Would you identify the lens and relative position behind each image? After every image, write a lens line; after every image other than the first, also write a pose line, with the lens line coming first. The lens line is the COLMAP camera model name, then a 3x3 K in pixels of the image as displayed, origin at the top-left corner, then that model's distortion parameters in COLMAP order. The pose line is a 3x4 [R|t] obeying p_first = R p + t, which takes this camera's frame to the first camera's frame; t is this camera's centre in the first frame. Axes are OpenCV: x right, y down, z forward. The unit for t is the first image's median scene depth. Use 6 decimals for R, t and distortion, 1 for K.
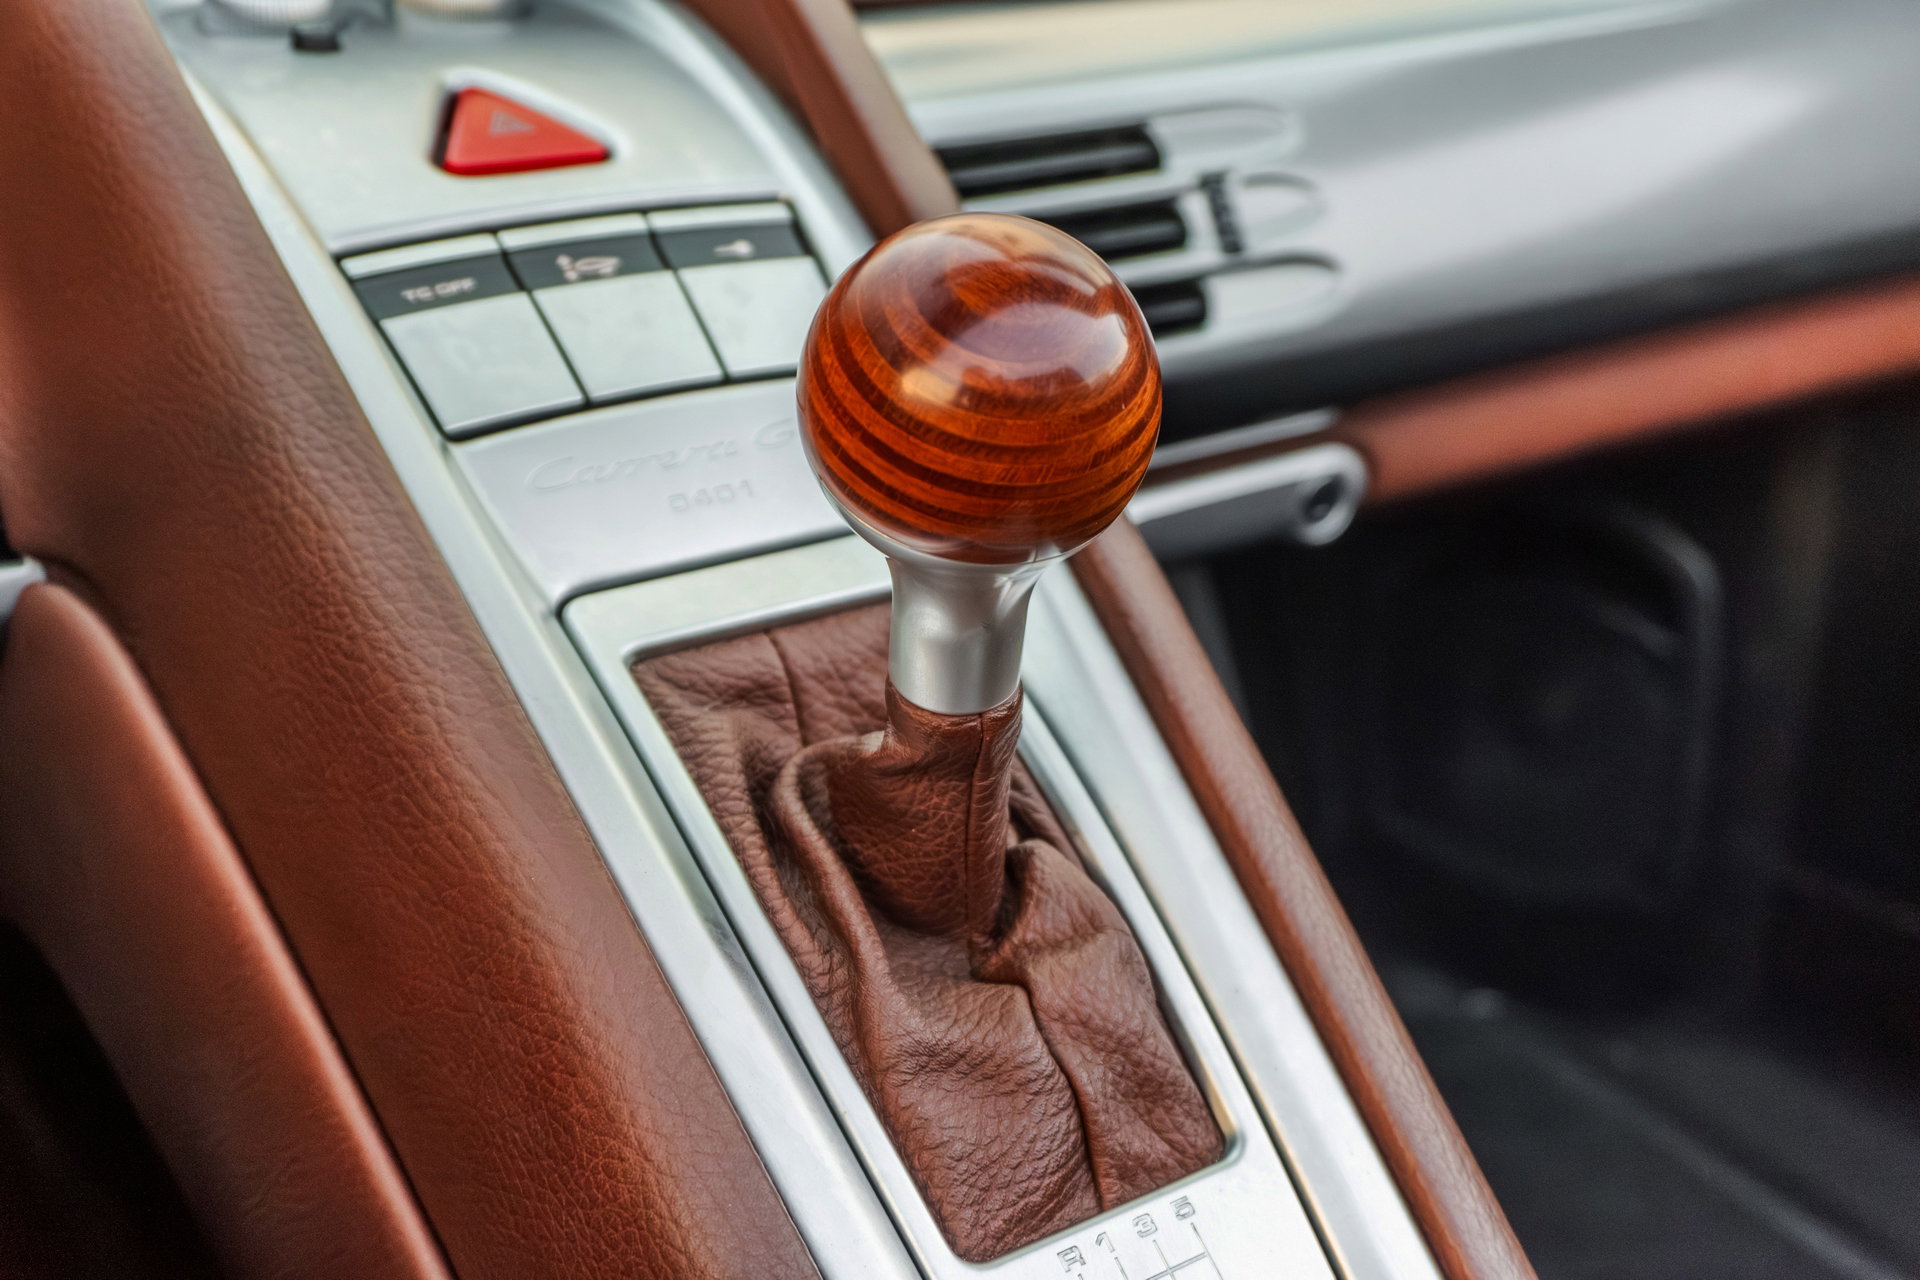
lens RADIAL K [[2143.3, 0, 960.9], [0, 2143.3, 595.2], [0, 0, 1]] dist [0.004809, -0.010433]
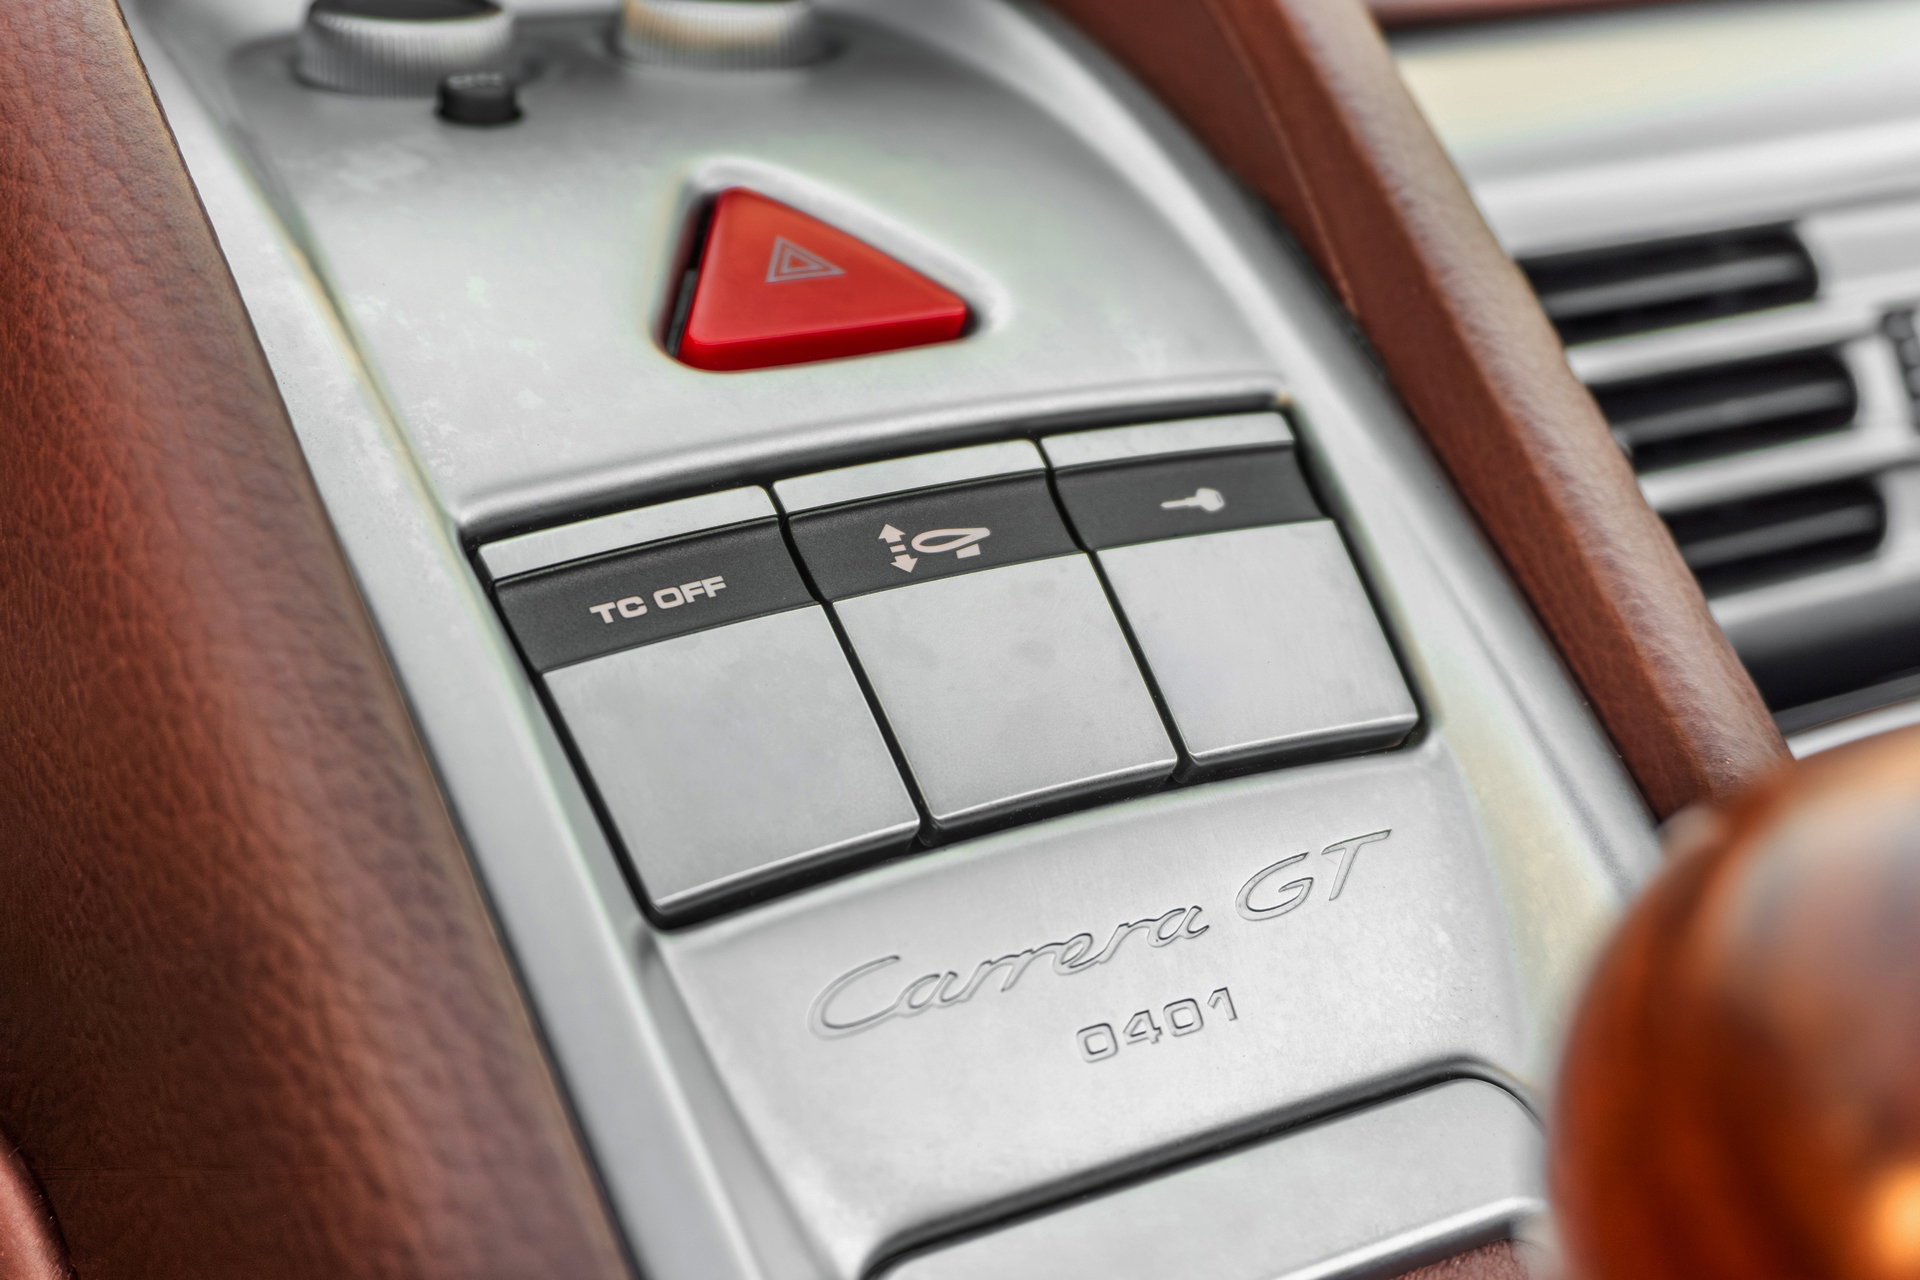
lens RADIAL K [[2143.3, 0, 960.9], [0, 2143.3, 595.2], [0, 0, 1]] dist [0.004809, -0.010433]
pose [[0.992115, 0.044674, -0.117096, -0.109722], [-0.043194, 0.998952, 0.015150, -0.157442], [0.117650, -0.009973, 0.993005, 0.493522]]
